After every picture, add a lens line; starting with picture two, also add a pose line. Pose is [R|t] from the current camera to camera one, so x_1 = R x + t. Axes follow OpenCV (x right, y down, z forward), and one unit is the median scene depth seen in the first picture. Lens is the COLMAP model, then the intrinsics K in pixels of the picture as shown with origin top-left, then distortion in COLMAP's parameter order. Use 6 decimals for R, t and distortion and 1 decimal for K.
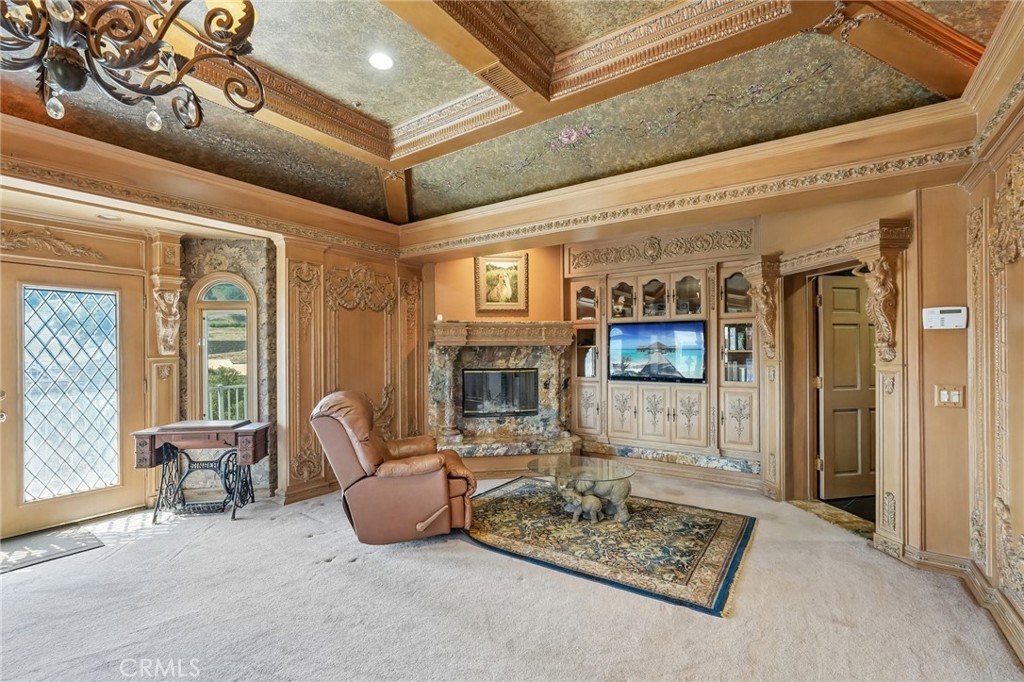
lens RADIAL K [[458.9, 0, 507.3], [0, 458.9, 349.6], [0, 0, 1]] dist [-0.002876, 0.000822]
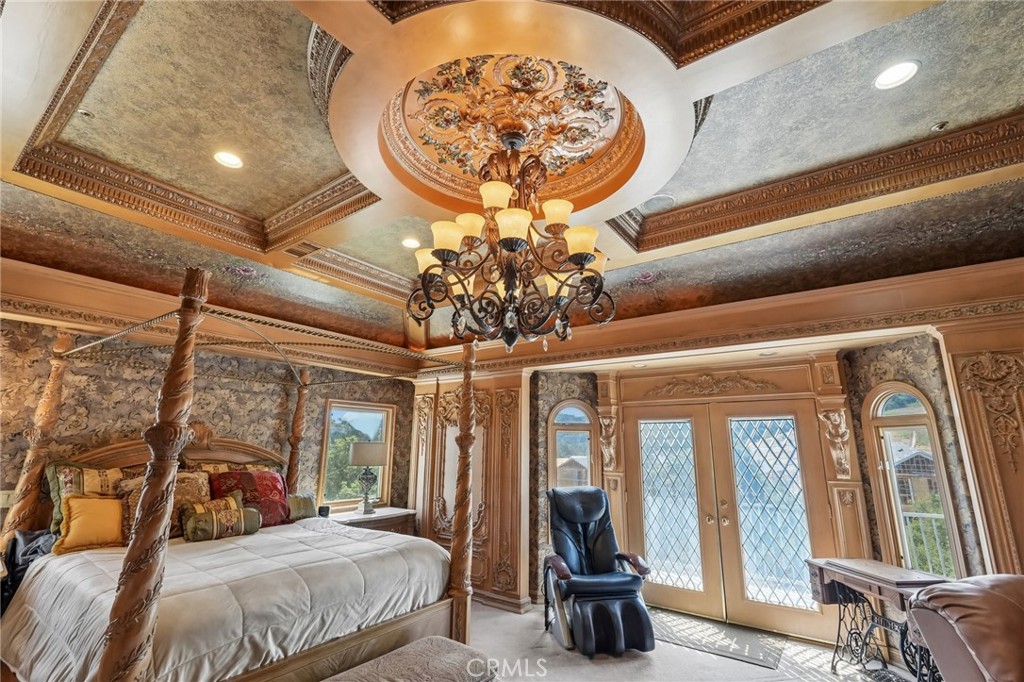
lens RADIAL K [[451.8, 0, 512.0], [0, 451.8, 341.0], [0, 0, 1]] dist [-0.009851, 0.006283]
pose [[0.000312, -0.219160, -0.975689, 0.205484], [-0.005960, 0.975671, -0.219158, -0.052721], [0.999982, 0.005884, -0.001002, 0.282108]]
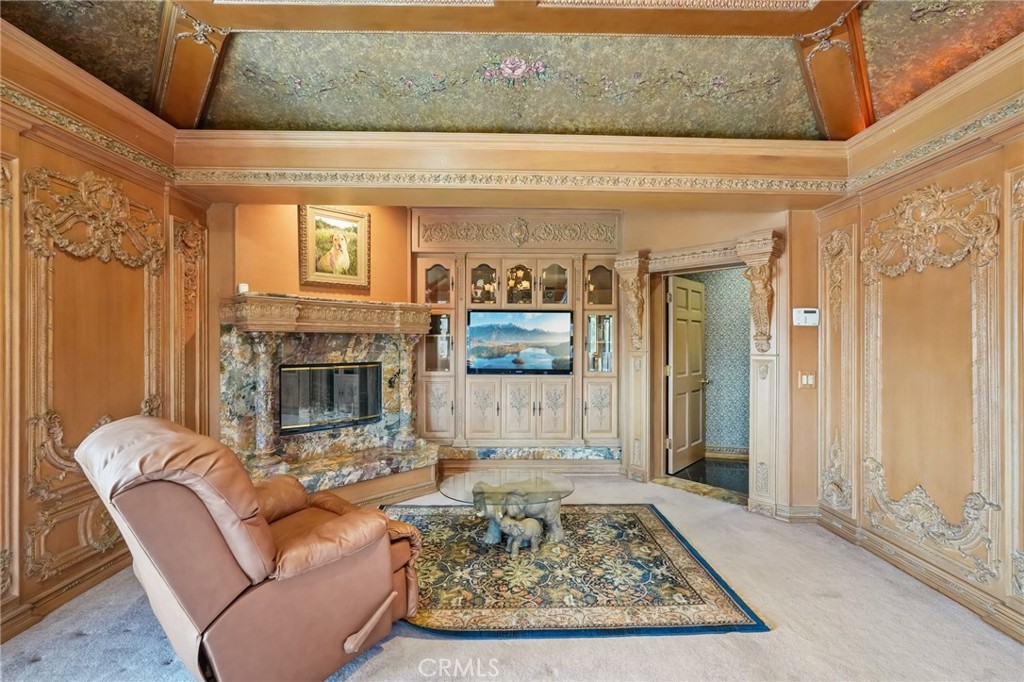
lens RADIAL K [[451.8, 0, 512.0], [0, 451.8, 341.0], [0, 0, 1]] dist [-0.009851, 0.006283]
pose [[0.808088, 0.007975, 0.589008, -0.255823], [-0.010044, 0.999950, 0.000241, 0.002530], [-0.588976, -0.006111, 0.808127, 0.300095]]
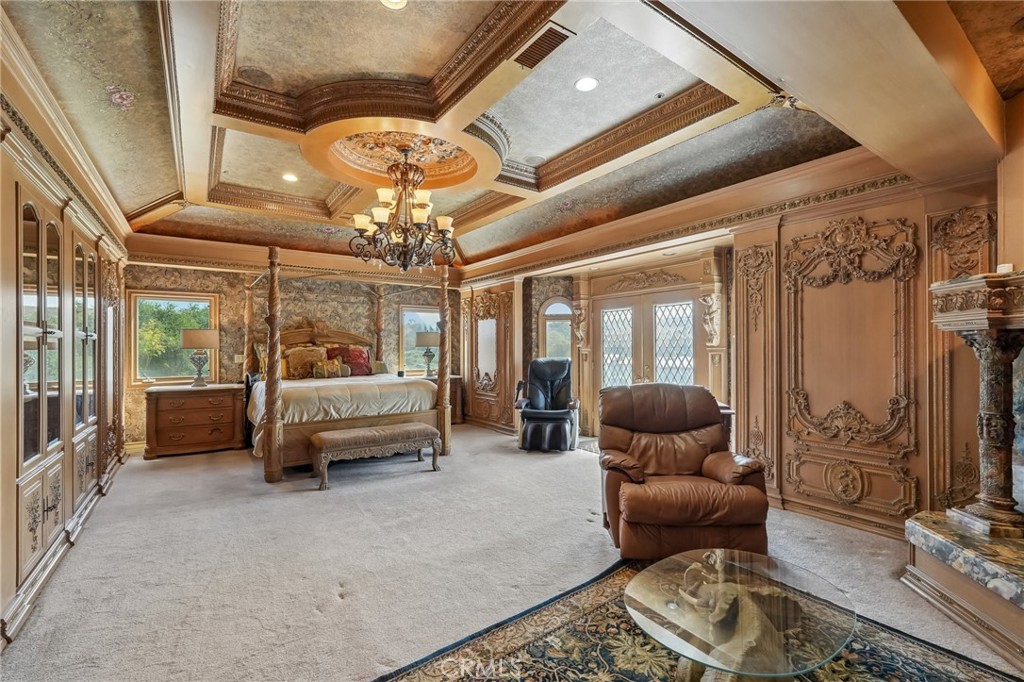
lens RADIAL K [[445.4, 0, 512.0], [0, 445.4, 341.0], [0, 0, 1]] dist [0.001966, 0.000150]
pose [[-0.325281, -0.004473, -0.945607, 0.545797], [0.011274, 0.999899, -0.008608, 0.003116], [0.945550, -0.013461, -0.325198, 0.789761]]
